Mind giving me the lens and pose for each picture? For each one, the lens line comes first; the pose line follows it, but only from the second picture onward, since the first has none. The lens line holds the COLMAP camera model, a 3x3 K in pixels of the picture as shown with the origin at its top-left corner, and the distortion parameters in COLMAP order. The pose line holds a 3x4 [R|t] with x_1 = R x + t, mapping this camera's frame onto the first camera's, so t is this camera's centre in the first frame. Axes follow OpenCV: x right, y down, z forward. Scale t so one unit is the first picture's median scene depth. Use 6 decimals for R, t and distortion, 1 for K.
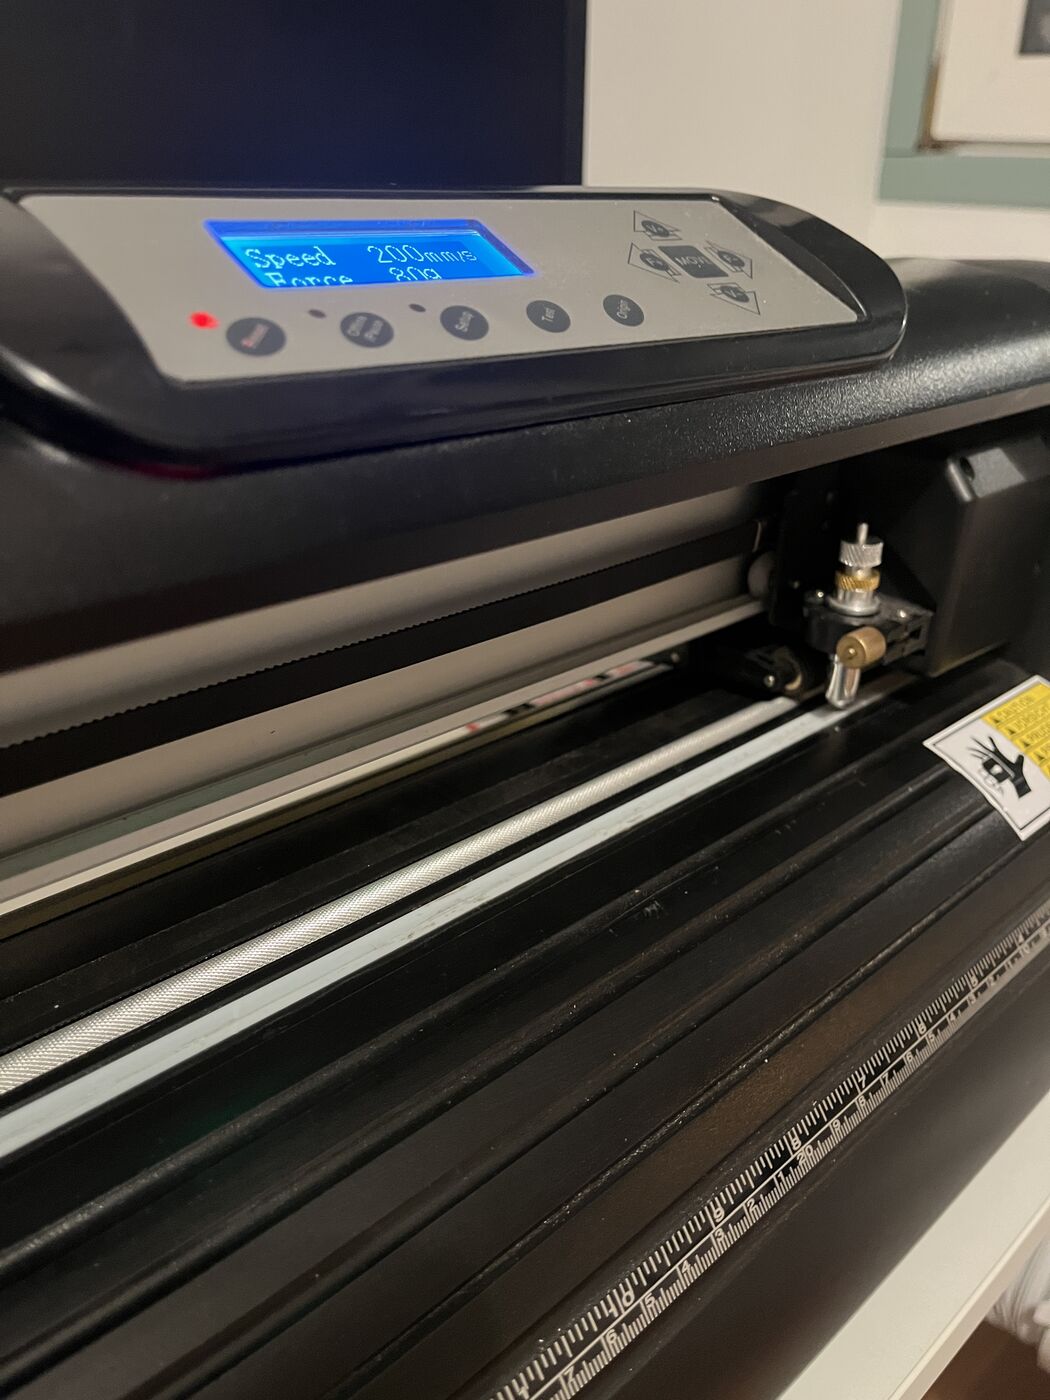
lens RADIAL K [[1081.1, 0, 525.0], [0, 1081.1, 700.0], [0, 0, 1]] dist [0.001622, -0.000384]
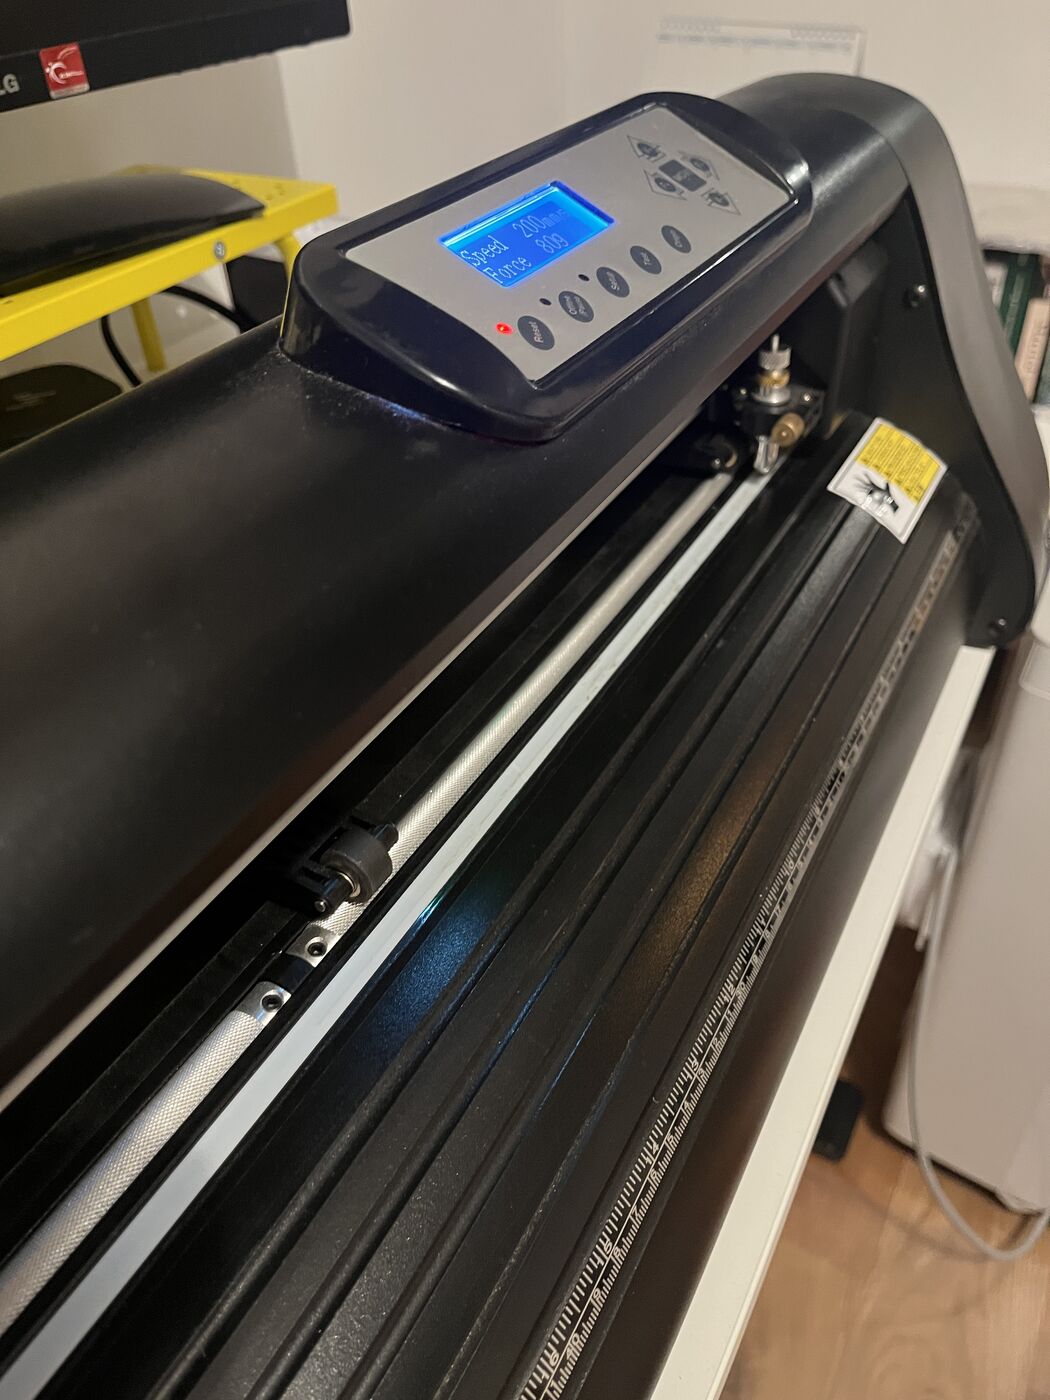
lens RADIAL K [[1054.7, 0, 525.0], [0, 1054.7, 700.0], [0, 0, 1]] dist [0.001660, 0.003797]
pose [[0.950532, -0.238420, 0.199110, -0.351998], [0.187938, 0.951777, 0.242487, -0.107541], [-0.247322, -0.193072, 0.949503, -0.259512]]
